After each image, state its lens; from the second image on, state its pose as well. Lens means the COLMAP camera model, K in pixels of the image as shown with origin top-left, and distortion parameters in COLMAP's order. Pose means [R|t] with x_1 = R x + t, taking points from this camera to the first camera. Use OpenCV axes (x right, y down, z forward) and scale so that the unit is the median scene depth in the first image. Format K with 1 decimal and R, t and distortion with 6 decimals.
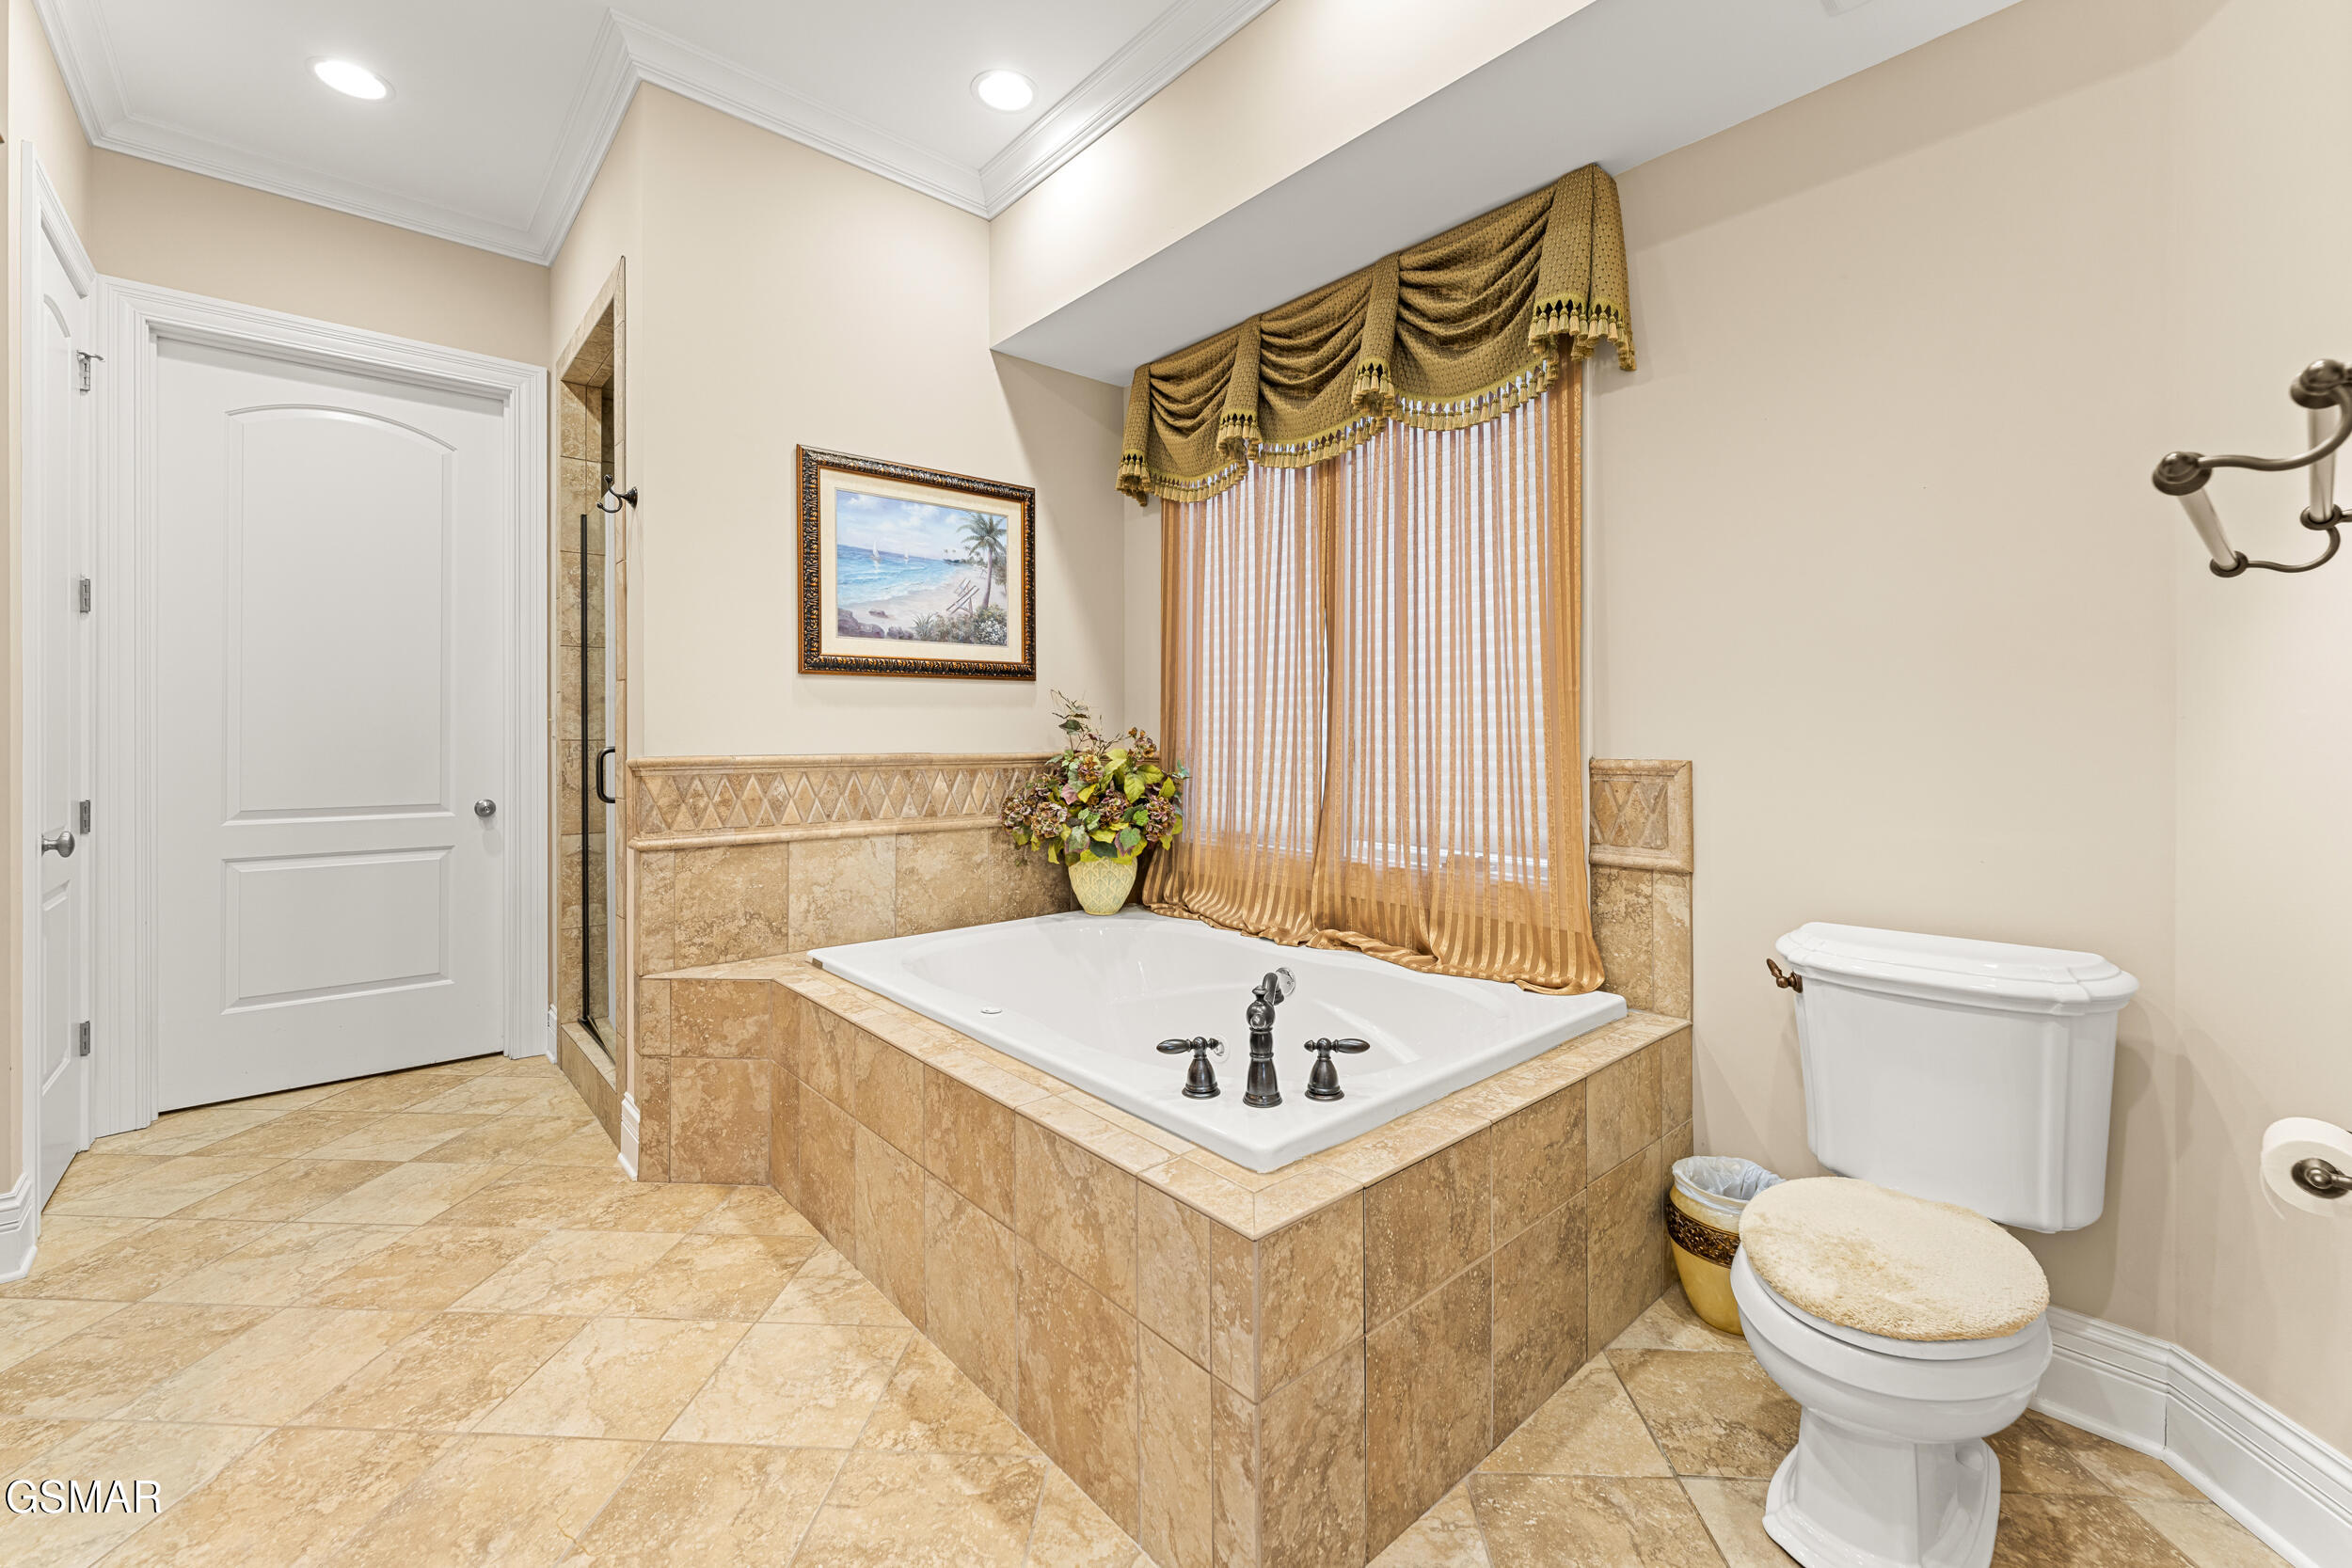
lens RADIAL K [[967.7, 0, 1179.9], [0, 967.7, 734.7], [0, 0, 1]] dist [-0.011815, -0.000082]
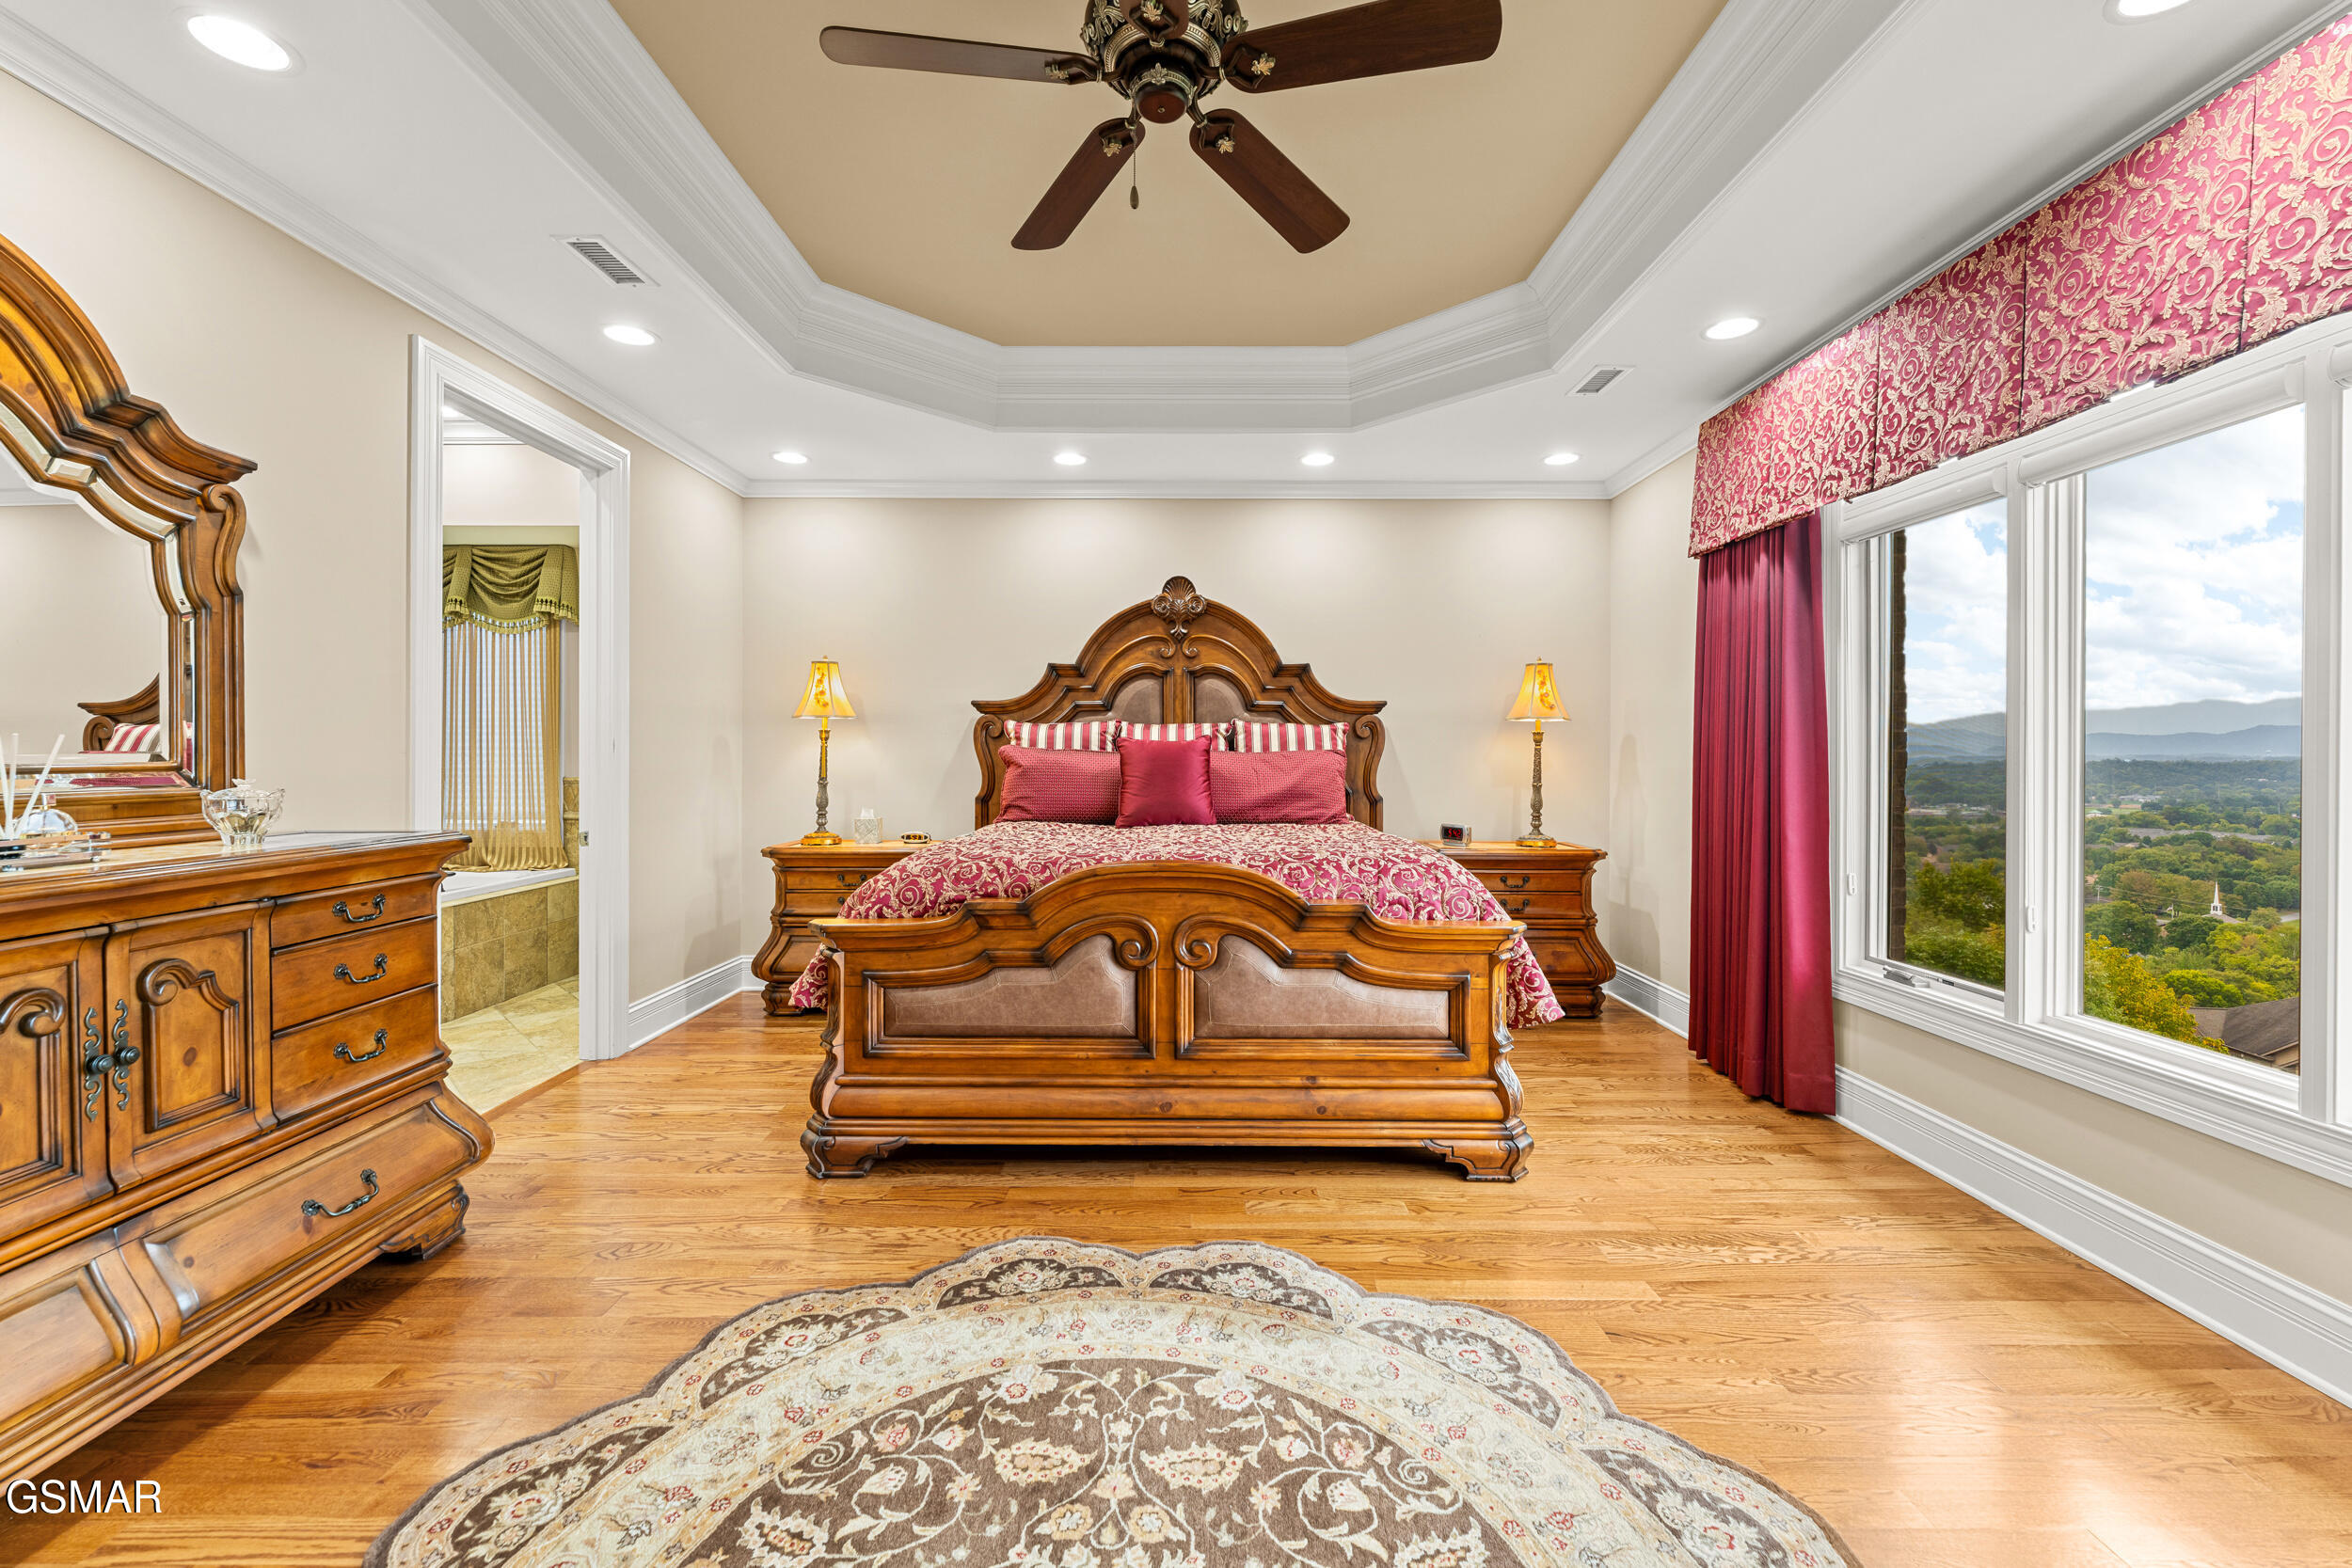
lens RADIAL K [[970.7, 0, 1177.4], [0, 970.7, 756.1], [0, 0, 1]] dist [0.001683, -0.000163]
pose [[0.667120, 0.000781, 0.744950, -0.391861], [-0.005762, 0.999975, 0.004112, -0.050769], [-0.744928, -0.007036, 0.667108, -1.883173]]
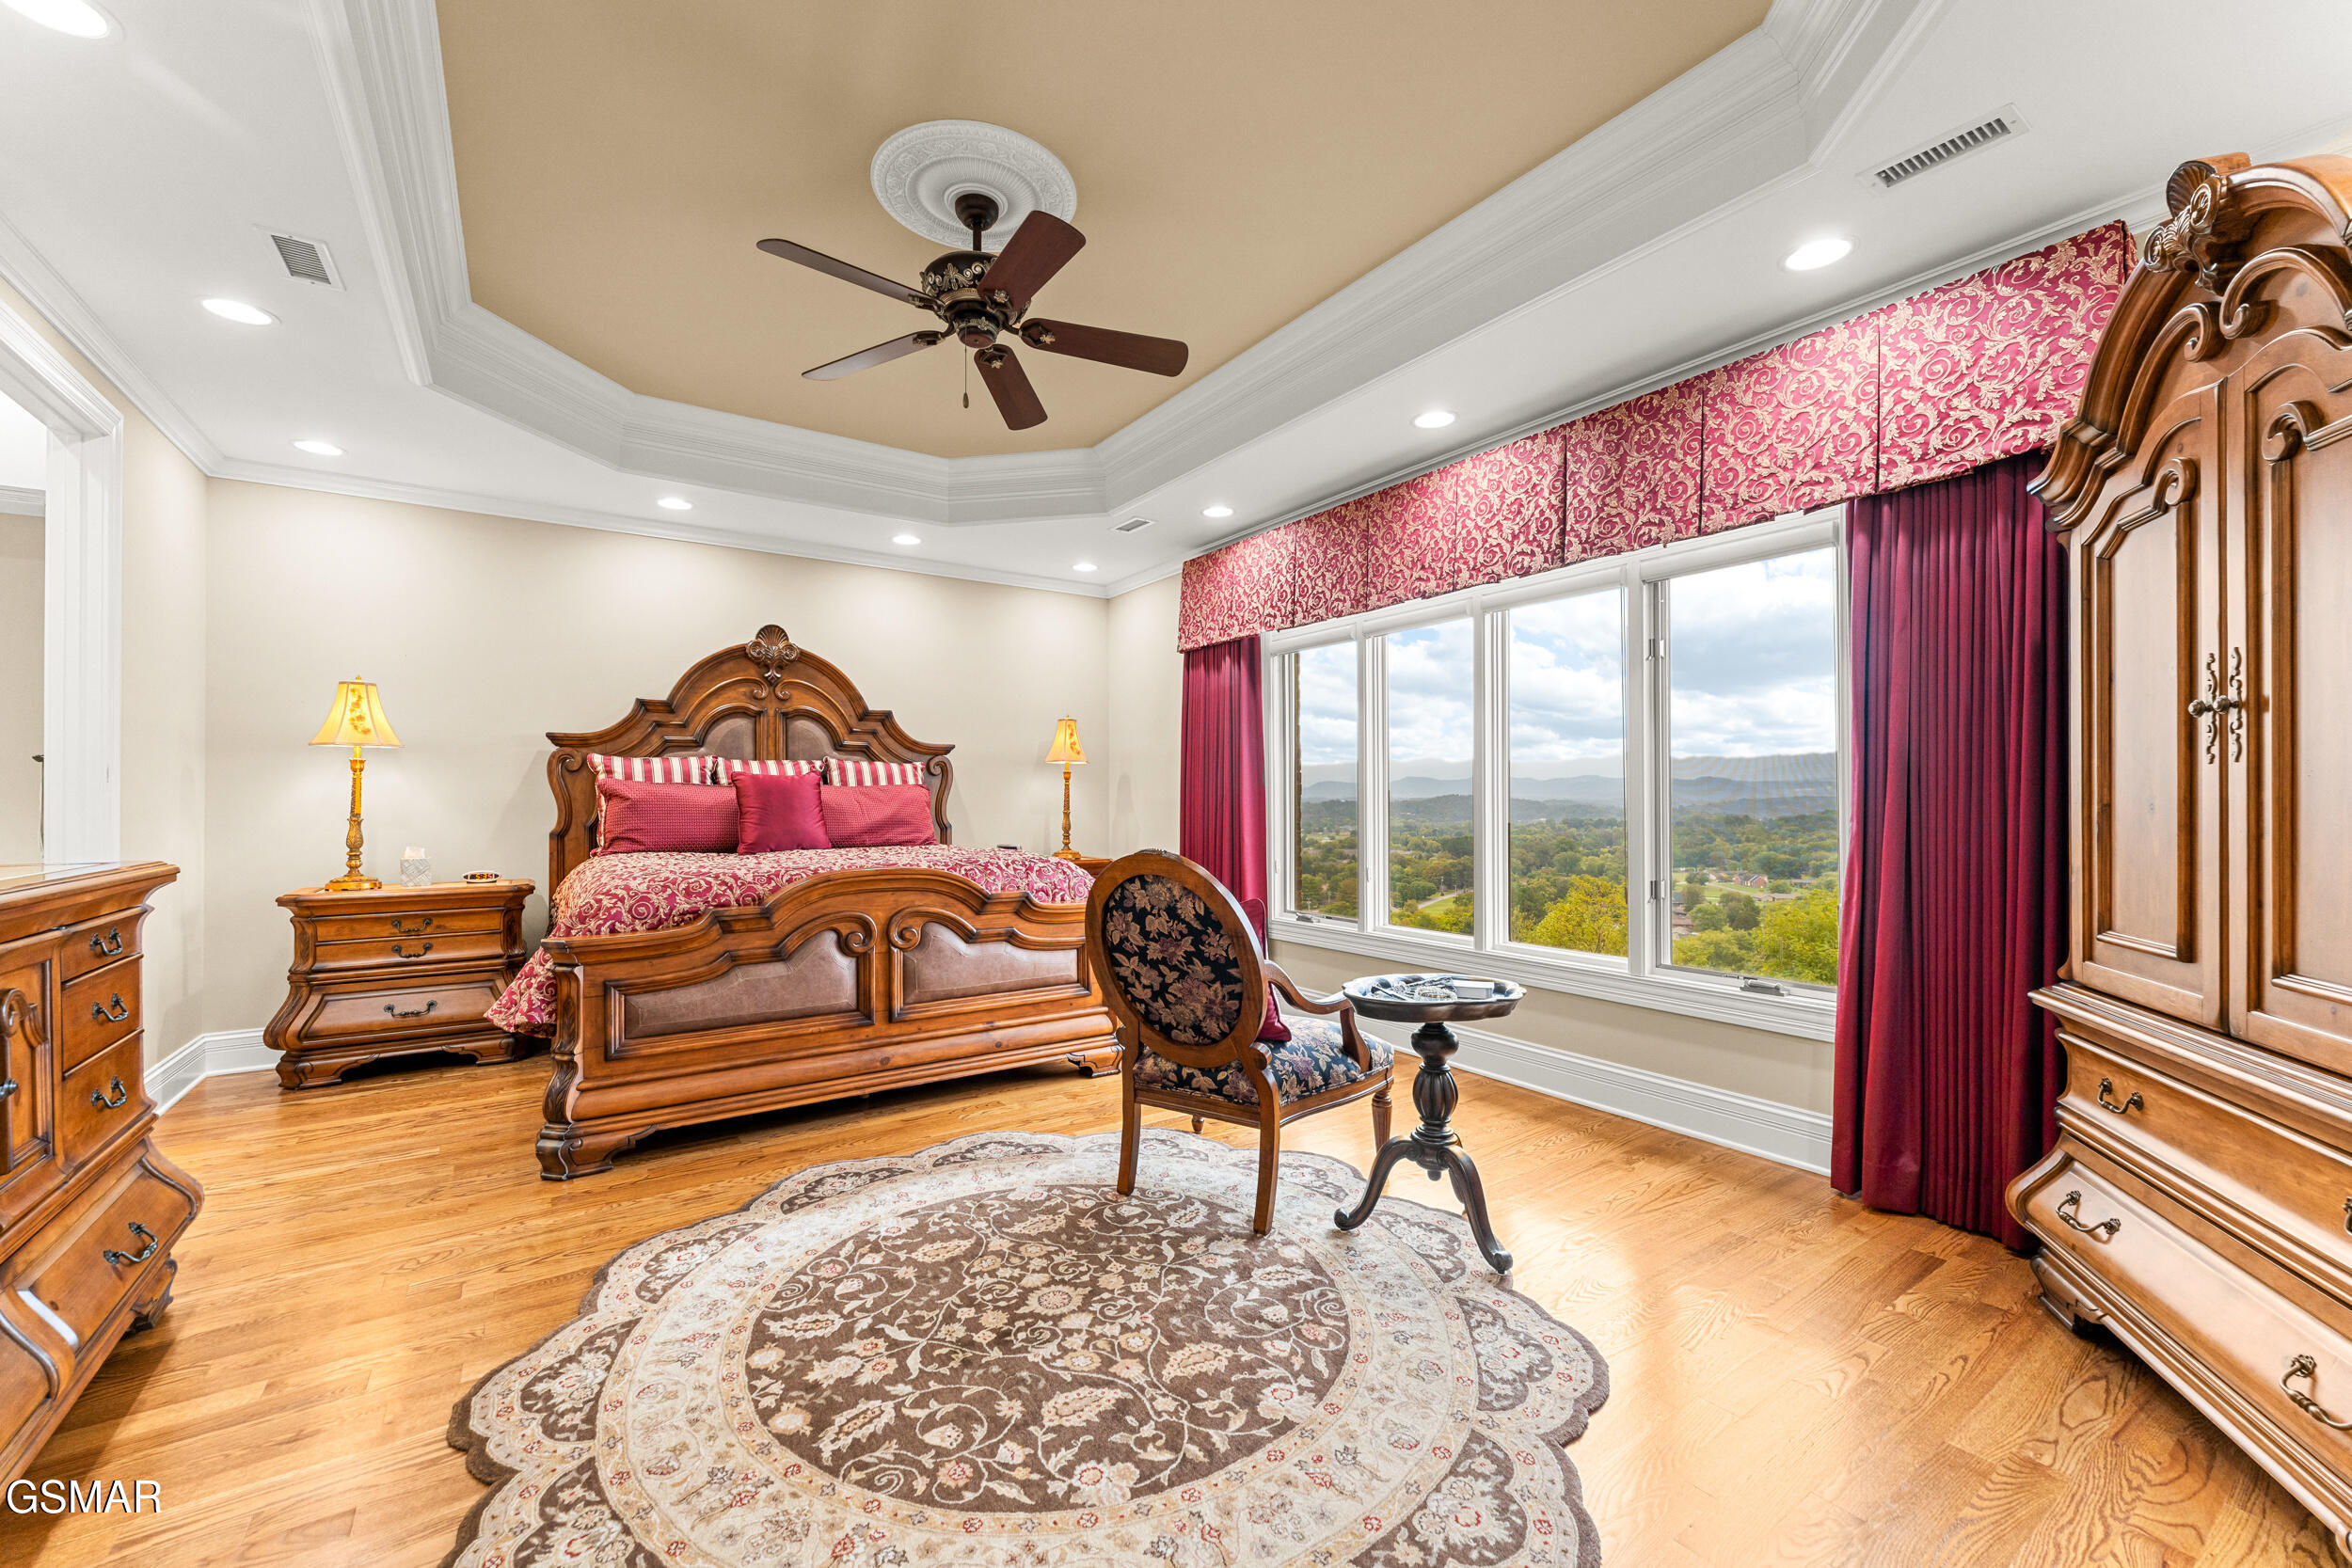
lens RADIAL K [[945.9, 0, 1205.9], [0, 945.9, 791.4], [0, 0, 1]] dist [0.014528, -0.000006]
pose [[0.103693, 0.006898, 0.994585, -0.938916], [-0.000353, 0.999976, -0.006898, -0.024092], [-0.994609, 0.000364, 0.103693, -1.729012]]
